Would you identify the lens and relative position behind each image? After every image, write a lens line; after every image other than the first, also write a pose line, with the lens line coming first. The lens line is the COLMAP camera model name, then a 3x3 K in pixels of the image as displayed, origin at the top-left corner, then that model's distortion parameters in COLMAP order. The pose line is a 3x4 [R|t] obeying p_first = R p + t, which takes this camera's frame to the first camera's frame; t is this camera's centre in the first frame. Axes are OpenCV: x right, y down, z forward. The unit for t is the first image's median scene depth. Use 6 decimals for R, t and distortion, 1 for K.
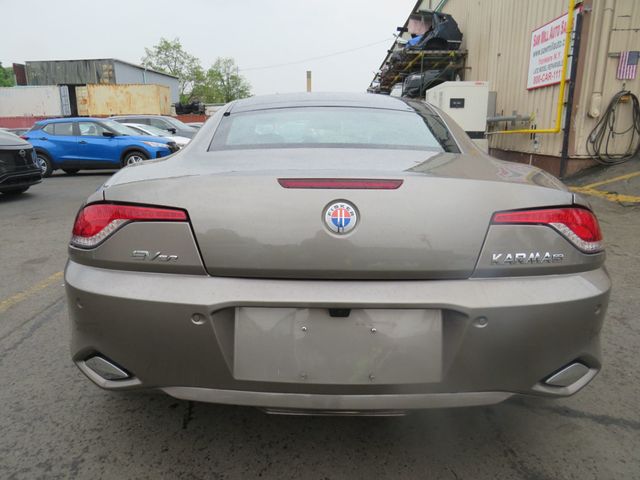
lens RADIAL K [[471.2, 0, 306.6], [0, 471.2, 250.3], [0, 0, 1]] dist [-0.049950, 0.044254]
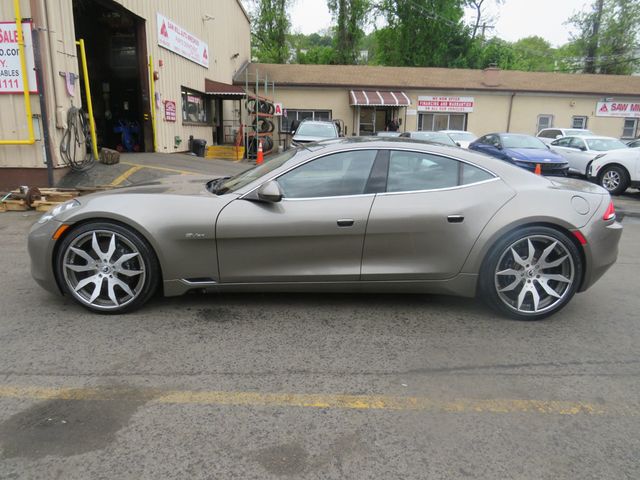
lens RADIAL K [[478.4, 0, 320.0], [0, 478.4, 240.0], [0, 0, 1]] dist [-0.026176, 0.000368]
pose [[-0.072968, -0.229181, 0.970645, -0.313395], [0.233132, 0.942357, 0.240027, -0.094948], [-0.969704, 0.243803, -0.015333, 0.281674]]
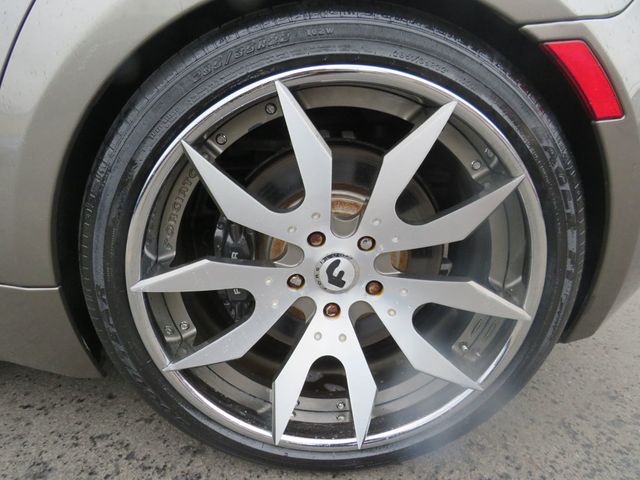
lens RADIAL K [[478.4, 0, 320.0], [0, 478.4, 240.0], [0, 0, 1]] dist [-0.026176, 0.000368]
pose [[-0.103255, -0.395395, 0.912689, -0.112146], [0.243694, 0.879571, 0.408618, -0.010526], [-0.964340, 0.264609, 0.005535, 0.165931]]
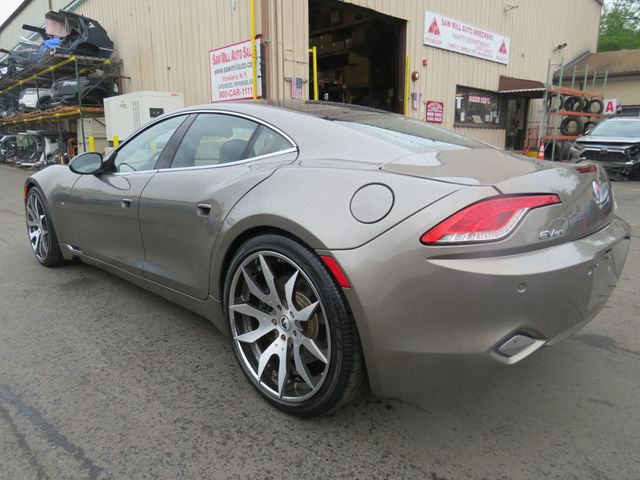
lens RADIAL K [[478.4, 0, 320.0], [0, 478.4, 240.0], [0, 0, 1]] dist [-0.026176, 0.000368]
pose [[0.668853, -0.155283, 0.726996, -0.158332], [0.189402, 0.981263, 0.035338, -0.012159], [-0.718862, 0.114058, 0.685732, 0.054760]]
